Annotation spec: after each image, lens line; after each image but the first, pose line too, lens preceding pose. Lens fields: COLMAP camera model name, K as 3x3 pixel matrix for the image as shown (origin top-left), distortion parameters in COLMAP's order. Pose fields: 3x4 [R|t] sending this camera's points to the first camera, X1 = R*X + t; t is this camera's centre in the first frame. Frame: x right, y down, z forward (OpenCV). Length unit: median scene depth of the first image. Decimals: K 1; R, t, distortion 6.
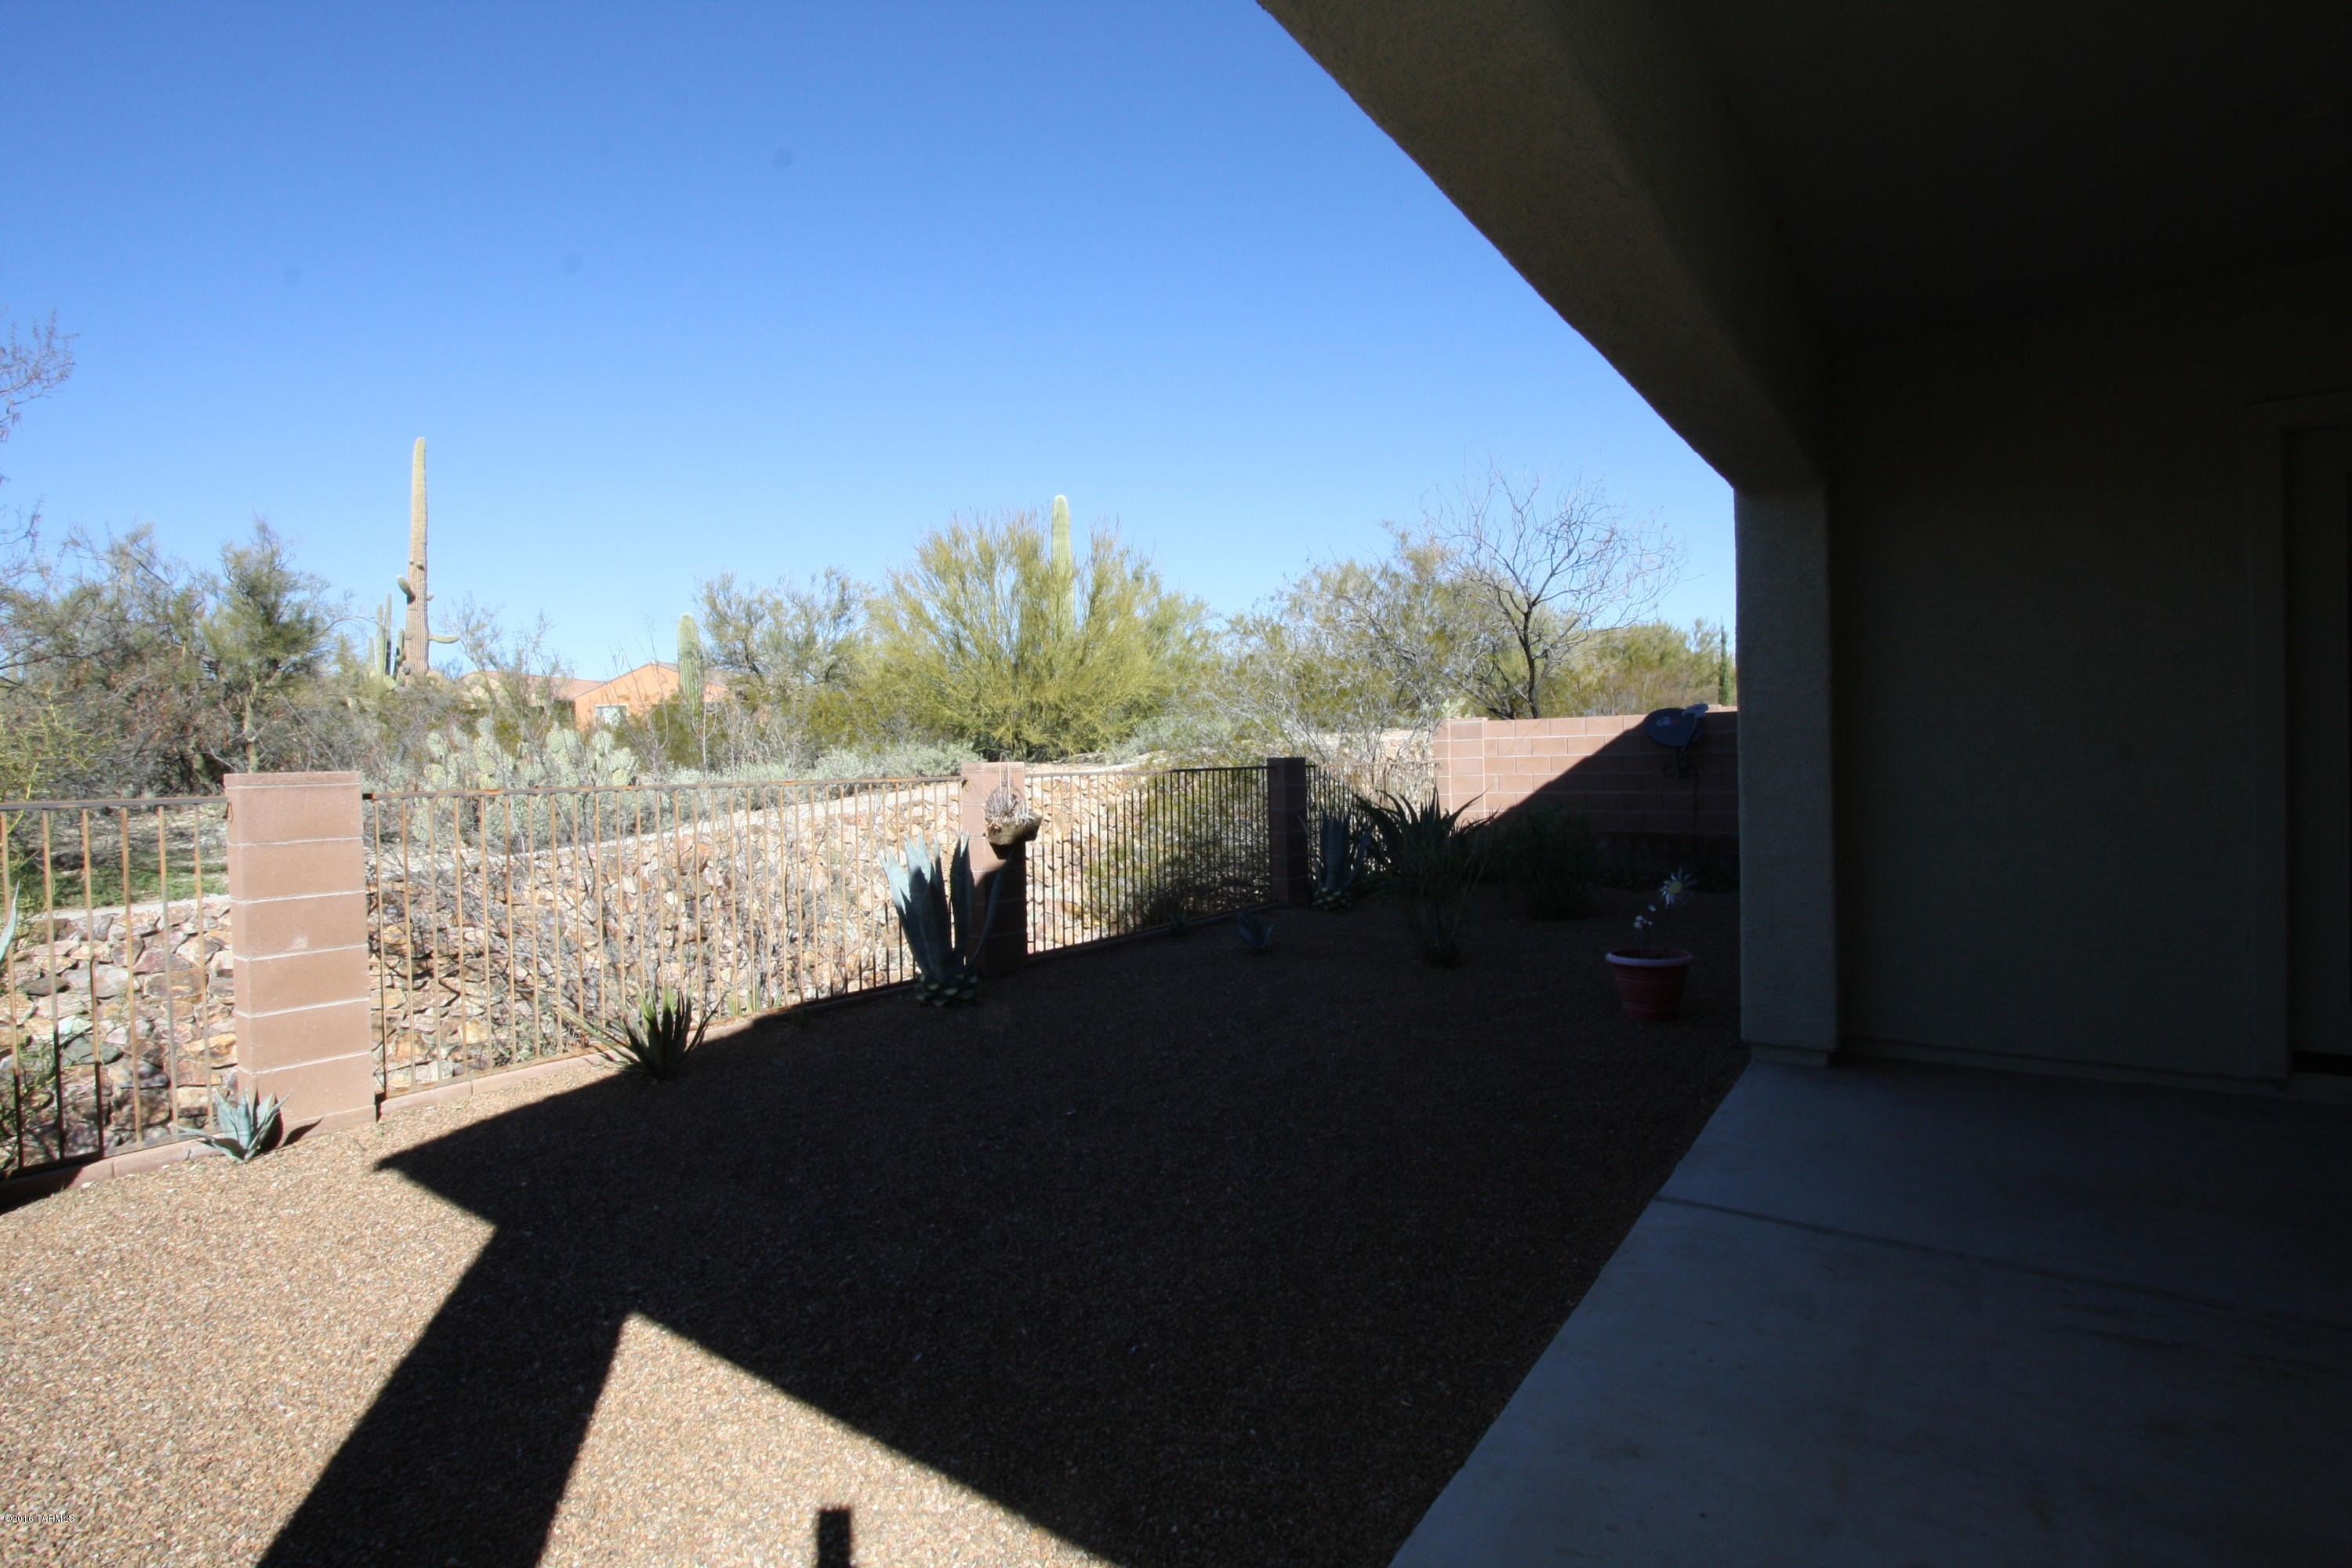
lens RADIAL K [[1093.5, 0, 1165.0], [0, 1093.5, 778.3], [0, 0, 1]] dist [-0.020329, 0.001129]
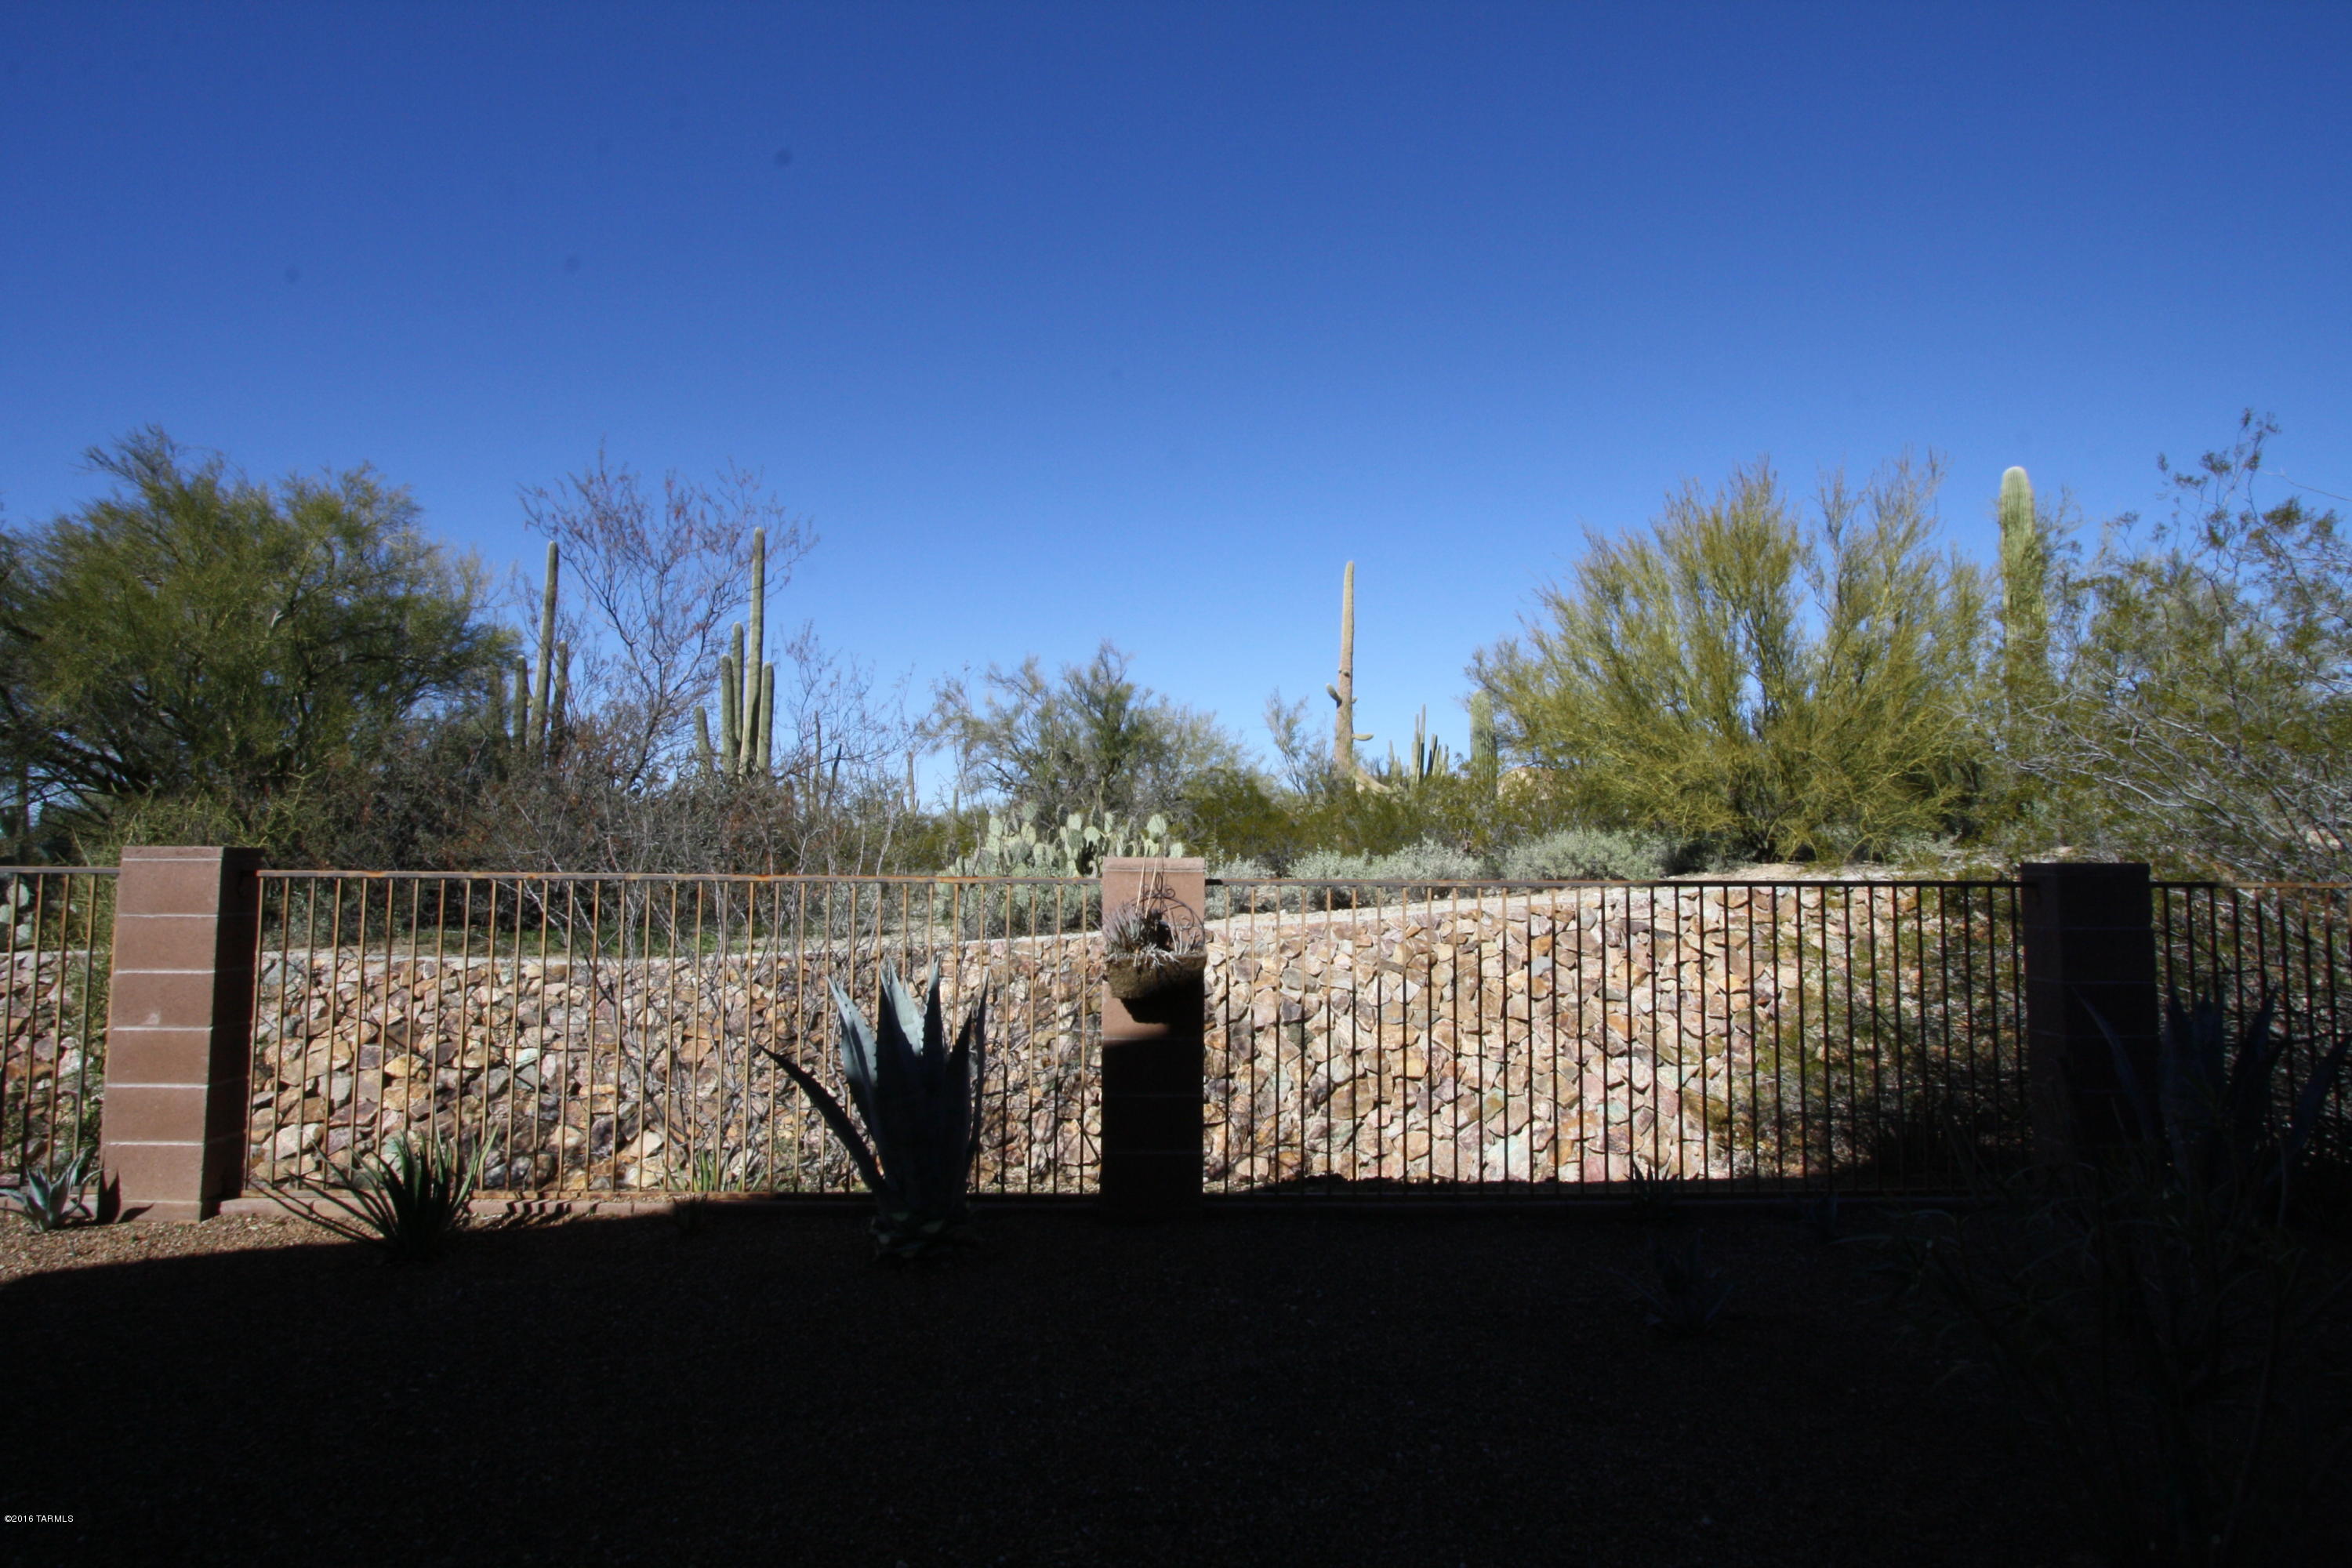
lens RADIAL K [[1093.5, 0, 1176.4], [0, 1093.5, 797.2], [0, 0, 1]] dist [-0.020329, 0.001129]
pose [[0.624535, -0.019507, -0.780753, 0.232544], [-0.032718, 0.998157, -0.051110, -0.012608], [0.780311, 0.057464, 0.622746, 0.463136]]
